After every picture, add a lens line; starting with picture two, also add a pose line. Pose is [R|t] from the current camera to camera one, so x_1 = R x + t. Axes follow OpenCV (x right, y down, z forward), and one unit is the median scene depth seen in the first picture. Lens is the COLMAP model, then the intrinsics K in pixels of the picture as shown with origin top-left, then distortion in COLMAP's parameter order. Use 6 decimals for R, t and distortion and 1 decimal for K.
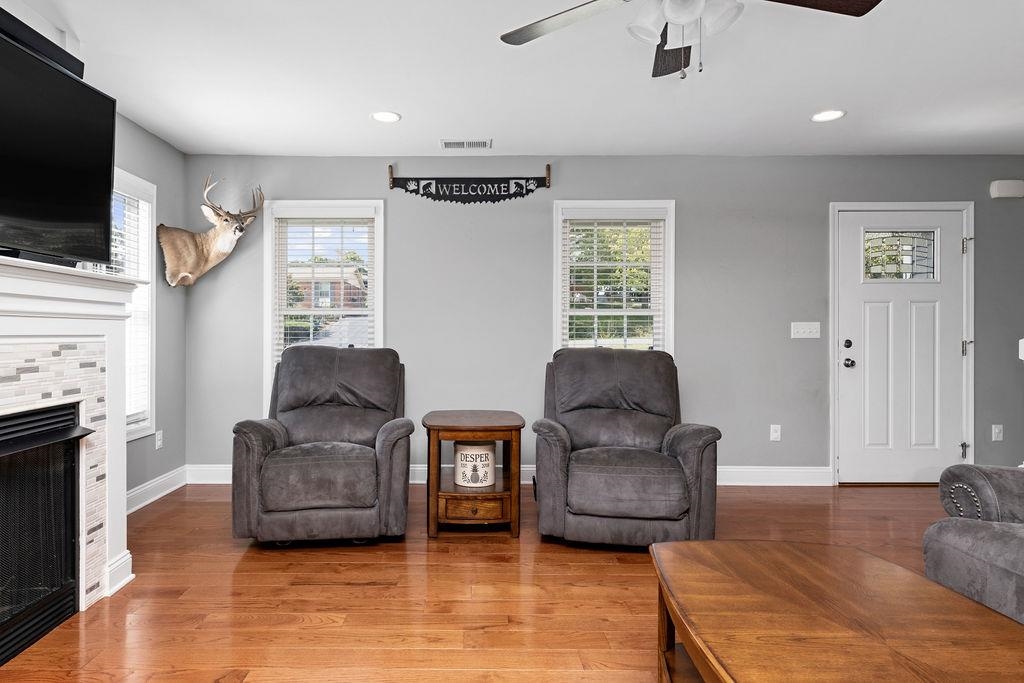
lens RADIAL K [[584.2, 0, 467.6], [0, 584.2, 335.0], [0, 0, 1]] dist [0.016148, -0.000136]
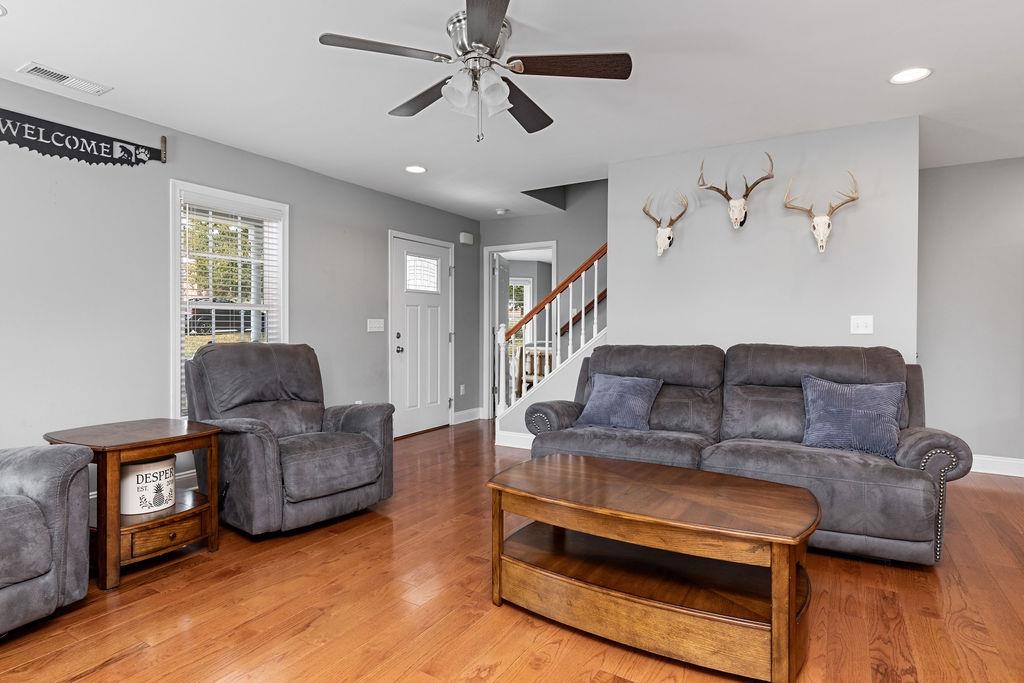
lens RADIAL K [[543.5, 0, 516.5], [0, 543.5, 336.9], [0, 0, 1]] dist [0.002803, 0.001133]
pose [[0.511085, -0.014348, 0.859411, -0.331312], [0.002455, 0.999881, 0.015233, -0.000209], [-0.859527, -0.005676, 0.511059, 0.133965]]
